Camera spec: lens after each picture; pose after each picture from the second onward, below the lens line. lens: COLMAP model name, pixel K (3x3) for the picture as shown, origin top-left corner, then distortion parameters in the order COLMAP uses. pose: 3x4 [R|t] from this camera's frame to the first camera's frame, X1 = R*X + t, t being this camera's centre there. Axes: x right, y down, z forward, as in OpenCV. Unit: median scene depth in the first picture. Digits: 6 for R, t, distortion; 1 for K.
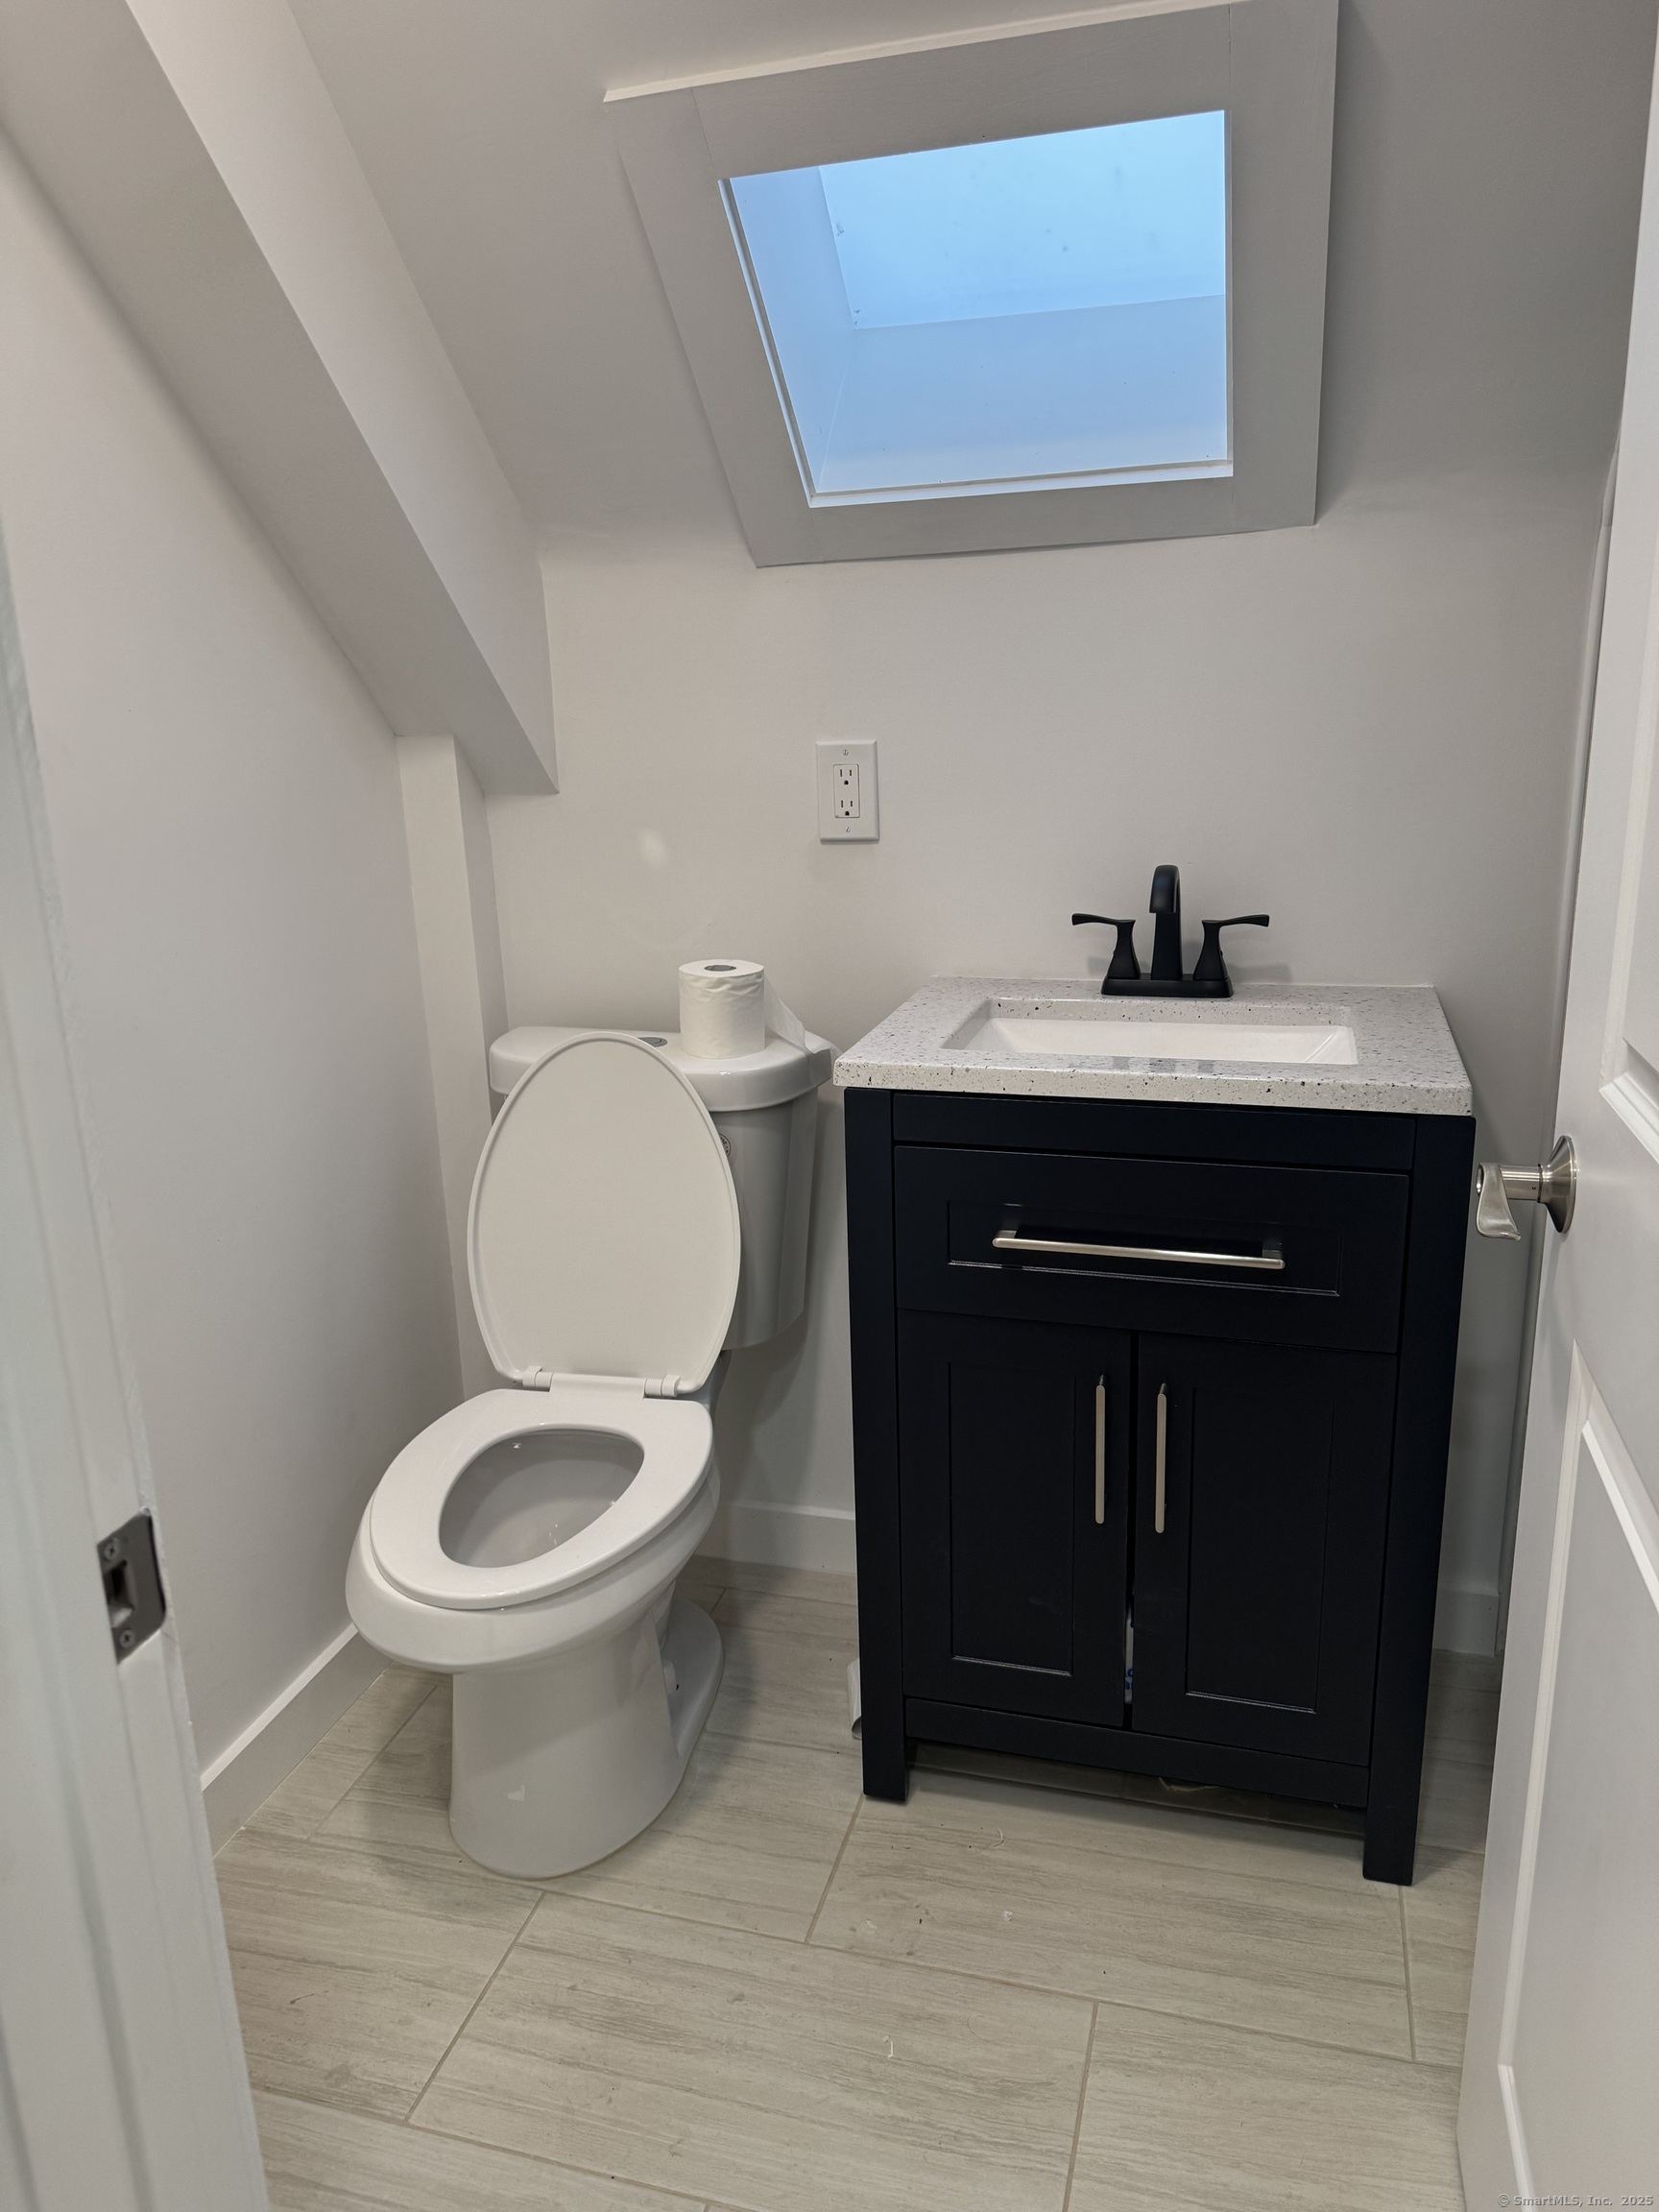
lens RADIAL K [[1575.5, 0, 819.9], [0, 1575.5, 1126.8], [0, 0, 1]] dist [0.081455, -0.105168]
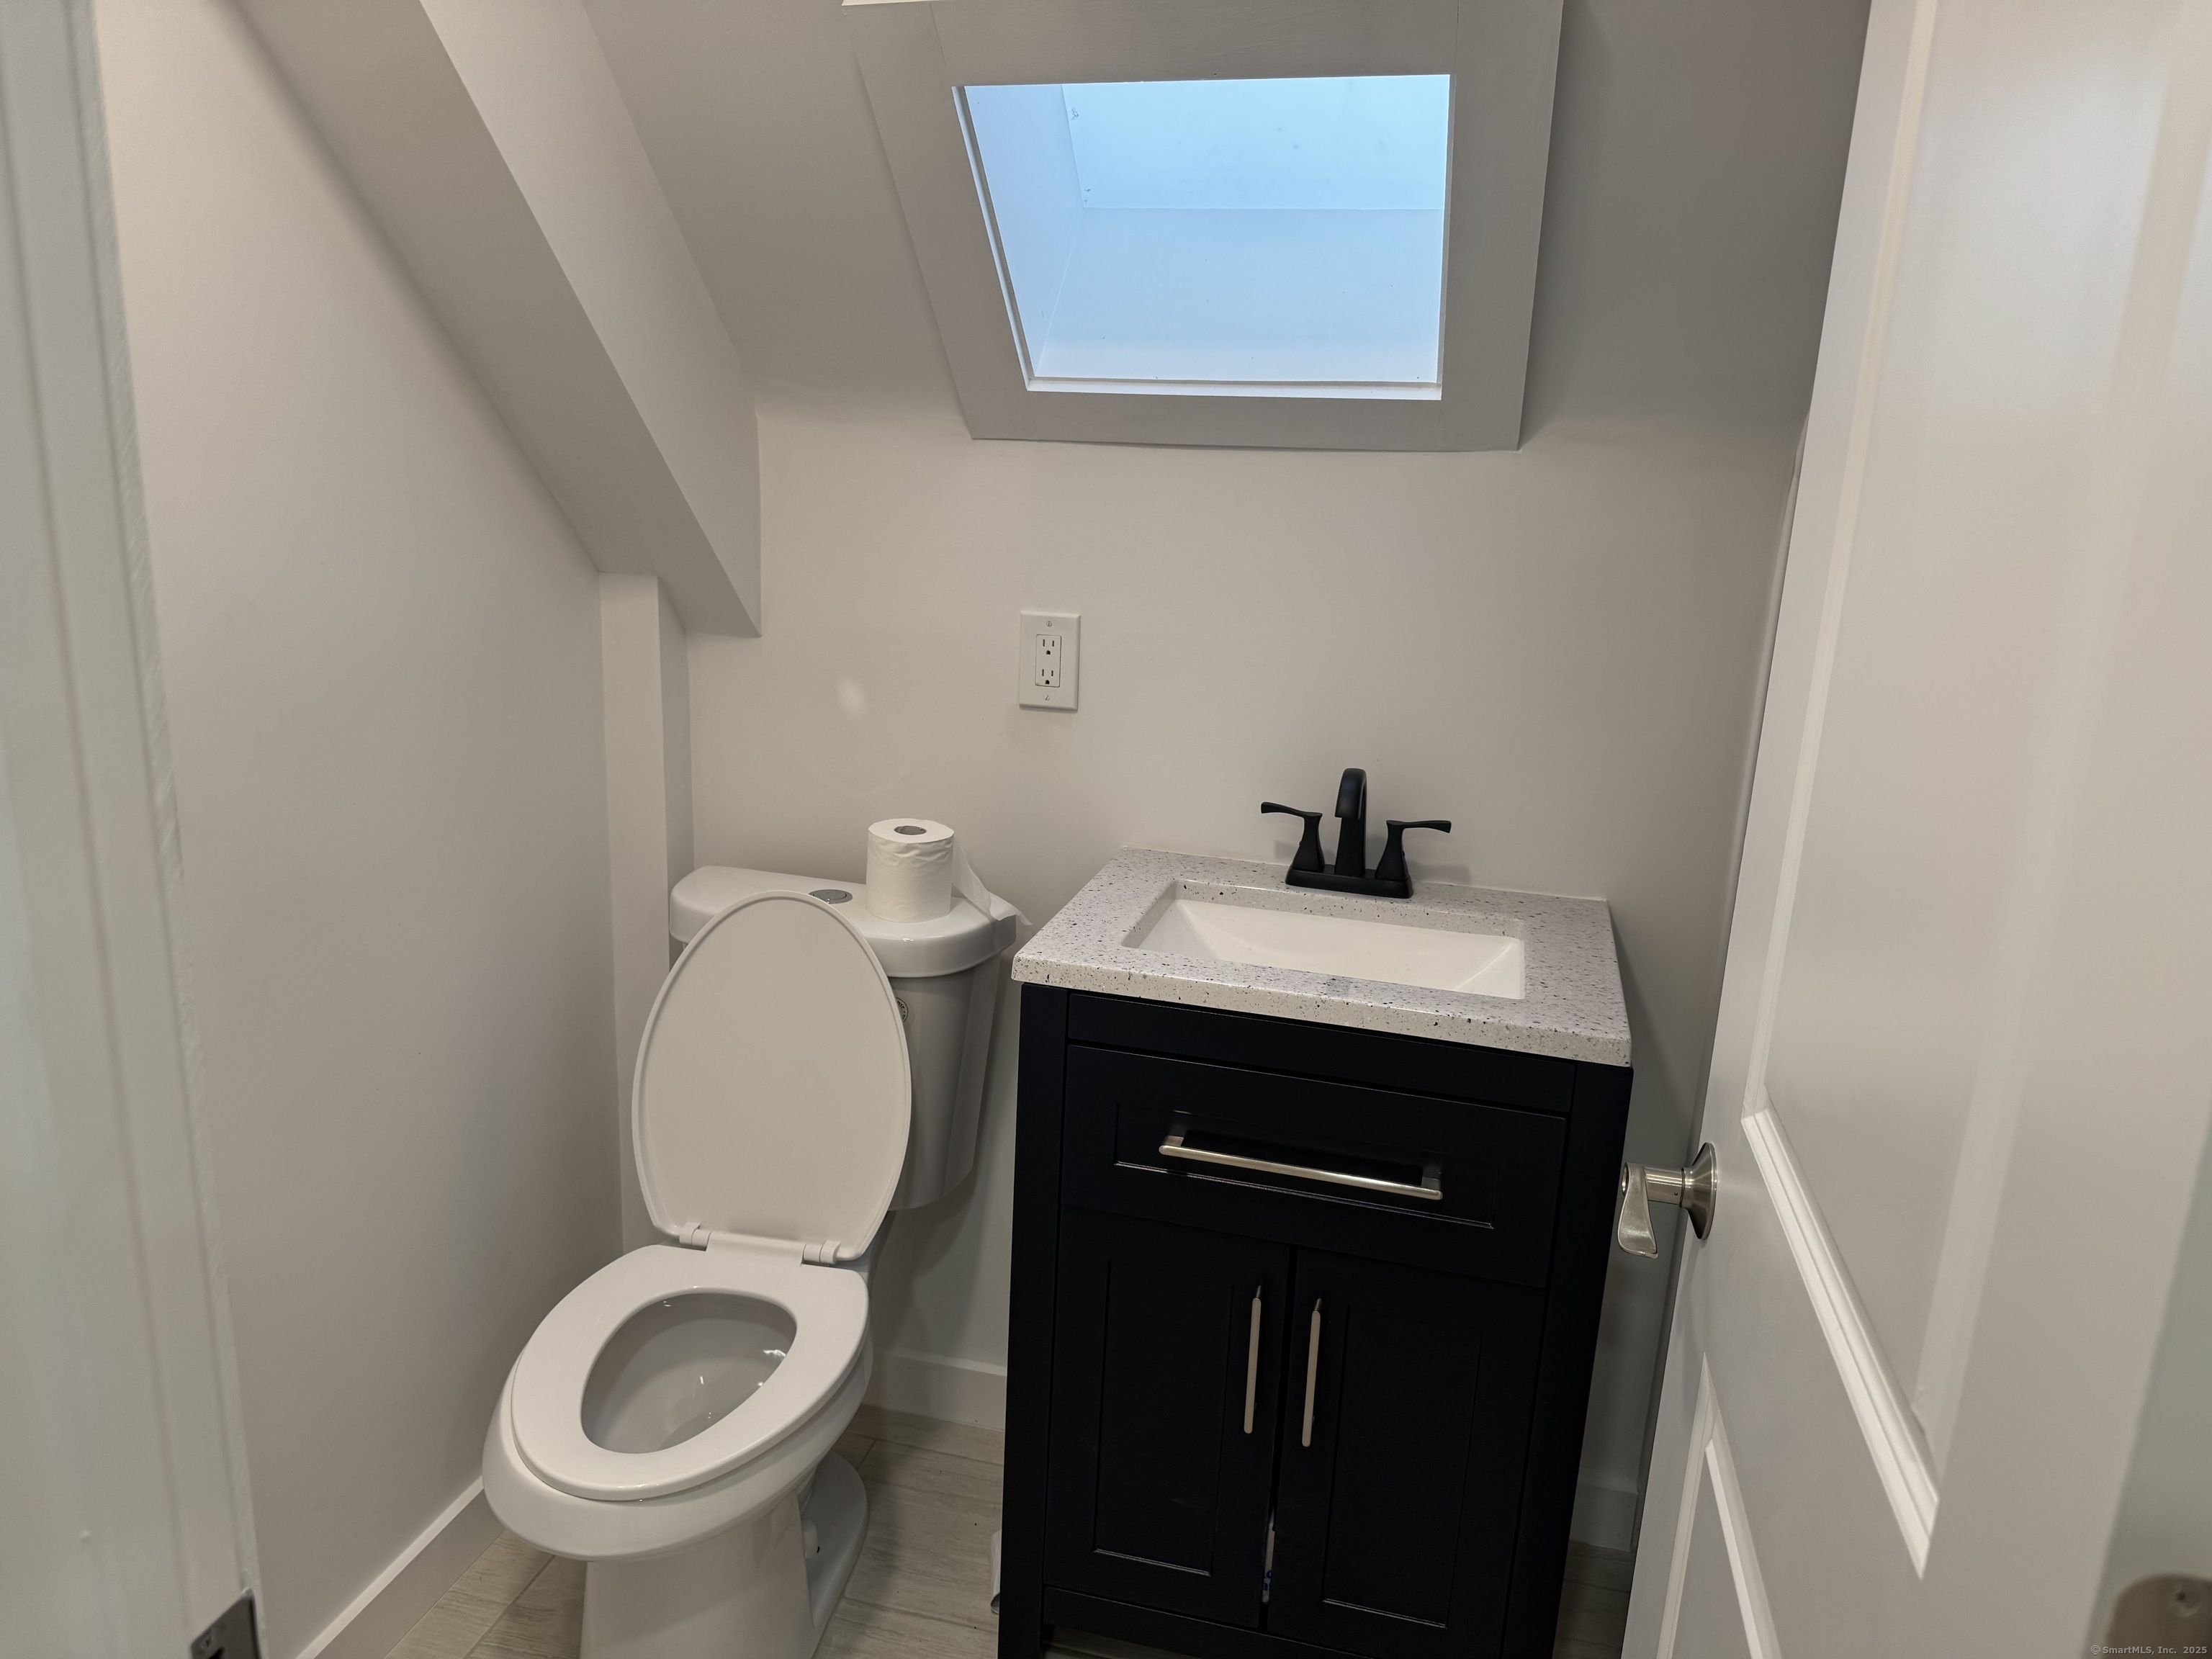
lens RADIAL K [[1575.5, 0, 1095.4], [0, 1575.5, 816.3], [0, 0, 1]] dist [0.081455, -0.105168]
pose [[0.997002, 0.064599, 0.042592, 0.011253], [-0.064182, 0.997877, -0.011073, -0.109832], [-0.043217, 0.008306, 0.999031, -0.004677]]
